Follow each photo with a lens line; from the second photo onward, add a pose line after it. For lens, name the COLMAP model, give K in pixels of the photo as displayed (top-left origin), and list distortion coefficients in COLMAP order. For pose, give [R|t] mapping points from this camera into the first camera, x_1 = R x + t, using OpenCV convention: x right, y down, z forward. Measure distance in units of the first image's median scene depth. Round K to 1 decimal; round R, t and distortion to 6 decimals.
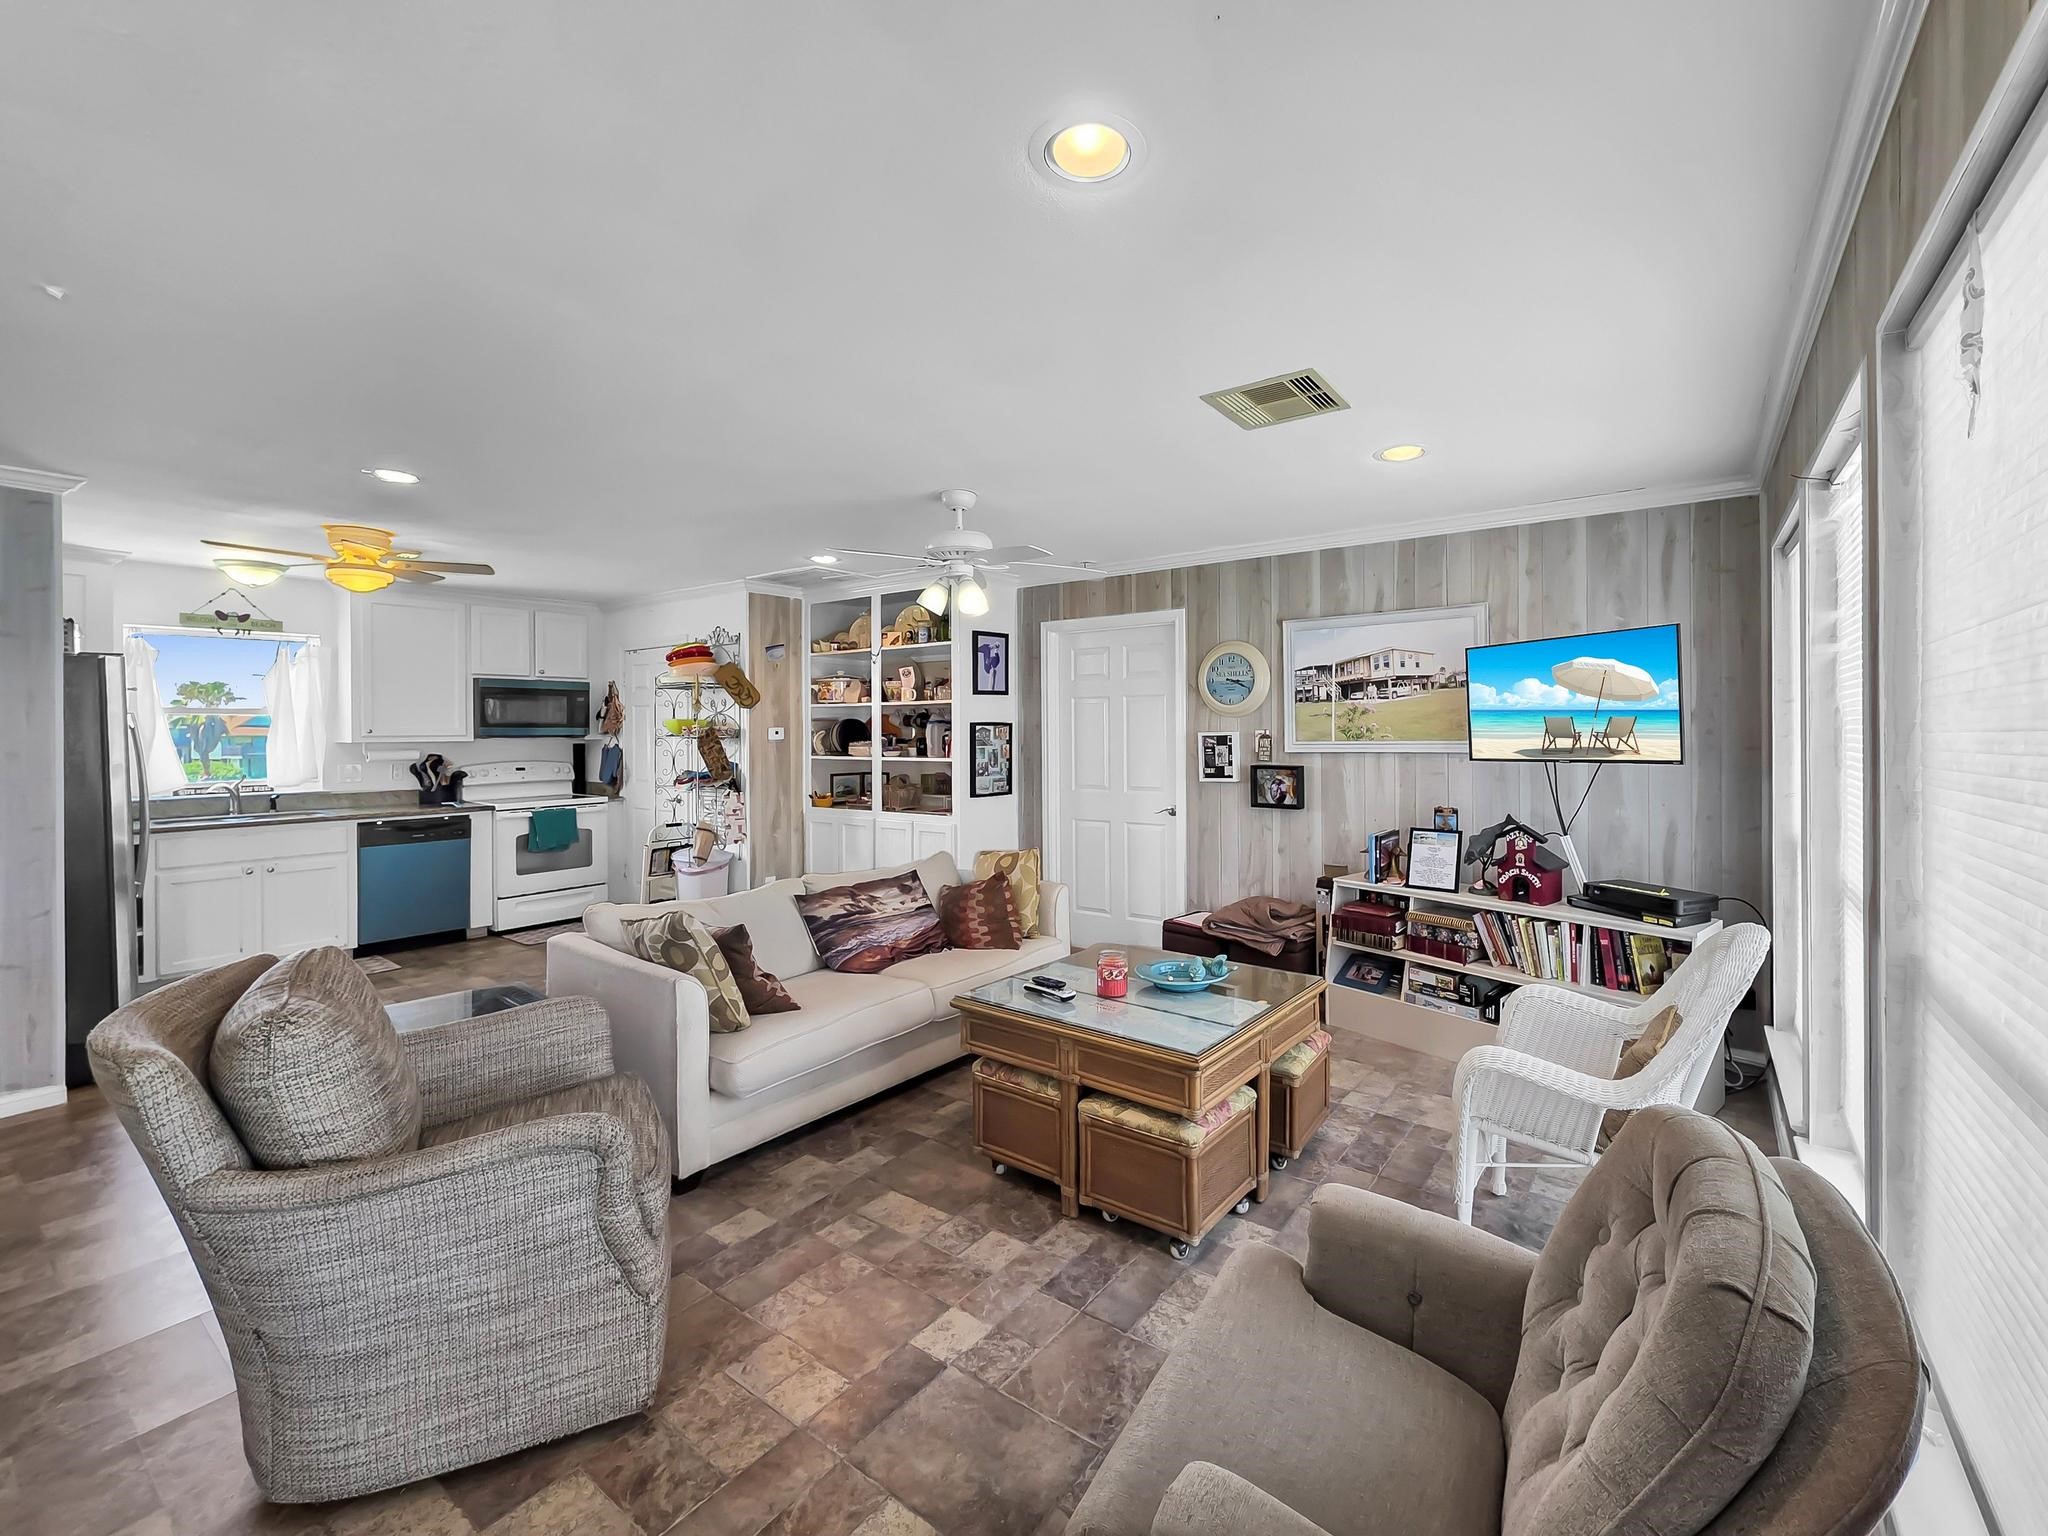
lens RADIAL K [[877.7, 0, 1017.5], [0, 877.7, 726.9], [0, 0, 1]] dist [-0.002560, -0.000092]
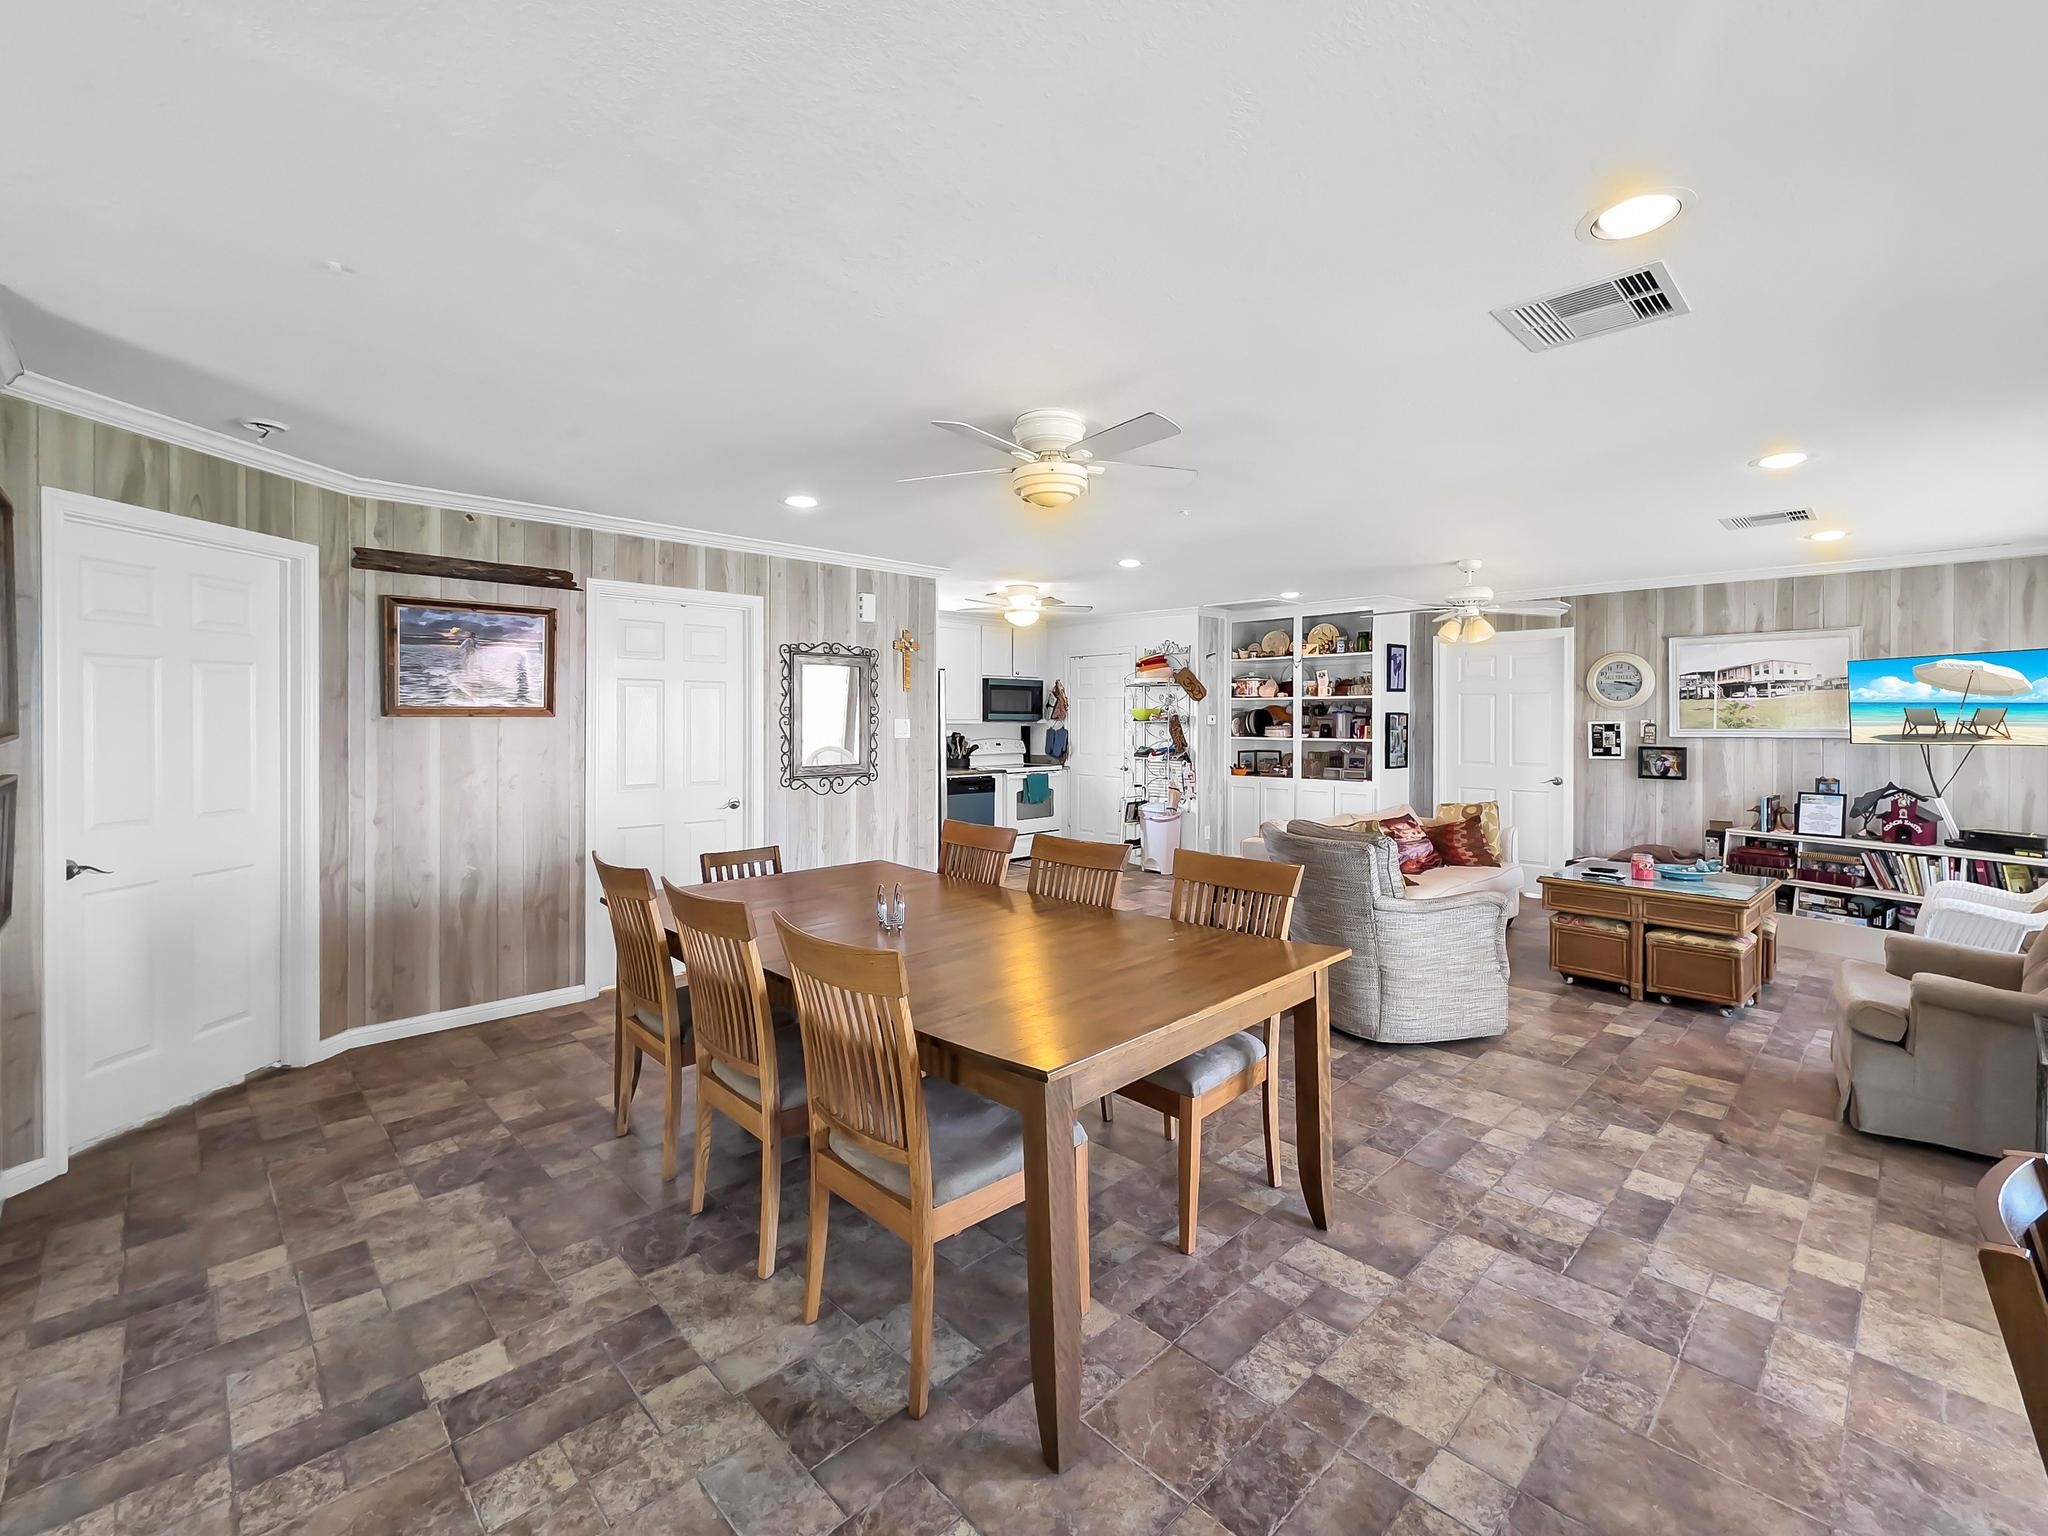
lens RADIAL K [[877.7, 0, 986.9], [0, 877.7, 719.1], [0, 0, 1]] dist [-0.002560, -0.000092]
pose [[0.984090, 0.008120, -0.177485, -0.459739], [-0.007428, 0.999962, 0.004565, 0.003579], [0.177515, -0.003174, 0.984113, -0.471676]]
